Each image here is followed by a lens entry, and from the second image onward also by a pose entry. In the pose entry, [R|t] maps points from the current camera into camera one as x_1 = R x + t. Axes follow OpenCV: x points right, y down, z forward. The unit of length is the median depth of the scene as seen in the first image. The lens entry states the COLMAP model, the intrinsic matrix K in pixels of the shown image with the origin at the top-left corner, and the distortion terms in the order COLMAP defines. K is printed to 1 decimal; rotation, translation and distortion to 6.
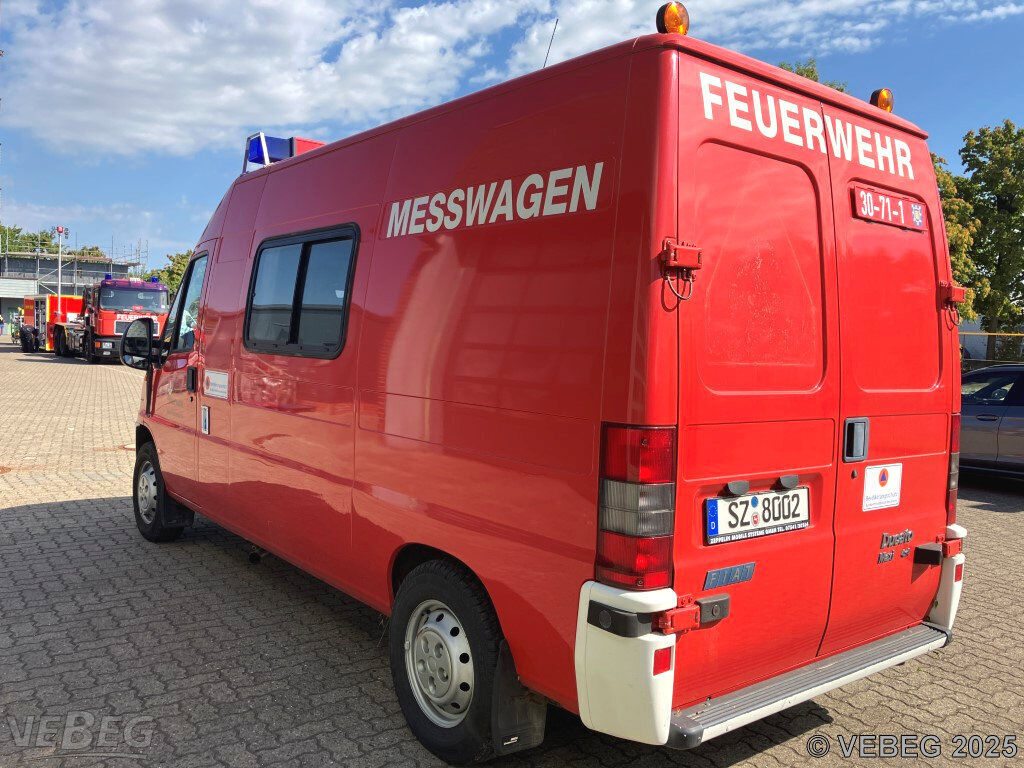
lens RADIAL K [[849.8, 0, 519.3], [0, 849.8, 386.9], [0, 0, 1]] dist [0.035641, -0.012085]
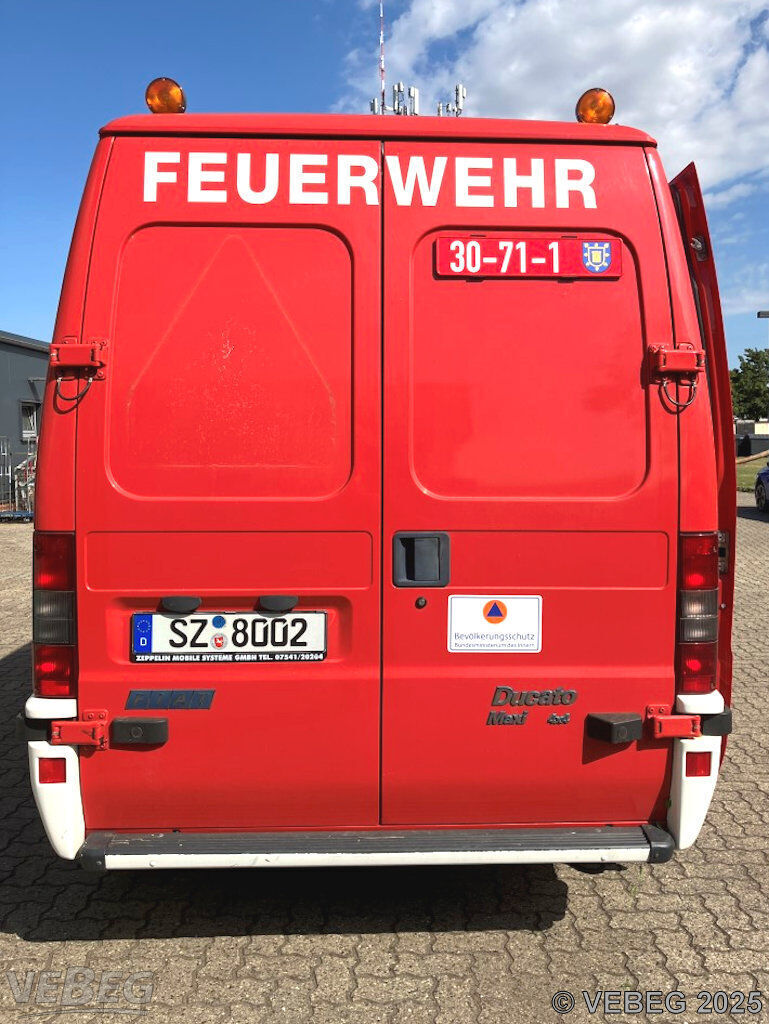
lens RADIAL K [[849.8, 0, 385.2], [0, 849.8, 495.3], [0, 0, 1]] dist [0.035641, -0.012085]
pose [[0.806134, 0.009843, -0.591651, 0.910094], [-0.003168, 0.999919, 0.012319, -0.008070], [0.591725, -0.008056, 0.806100, 0.376482]]
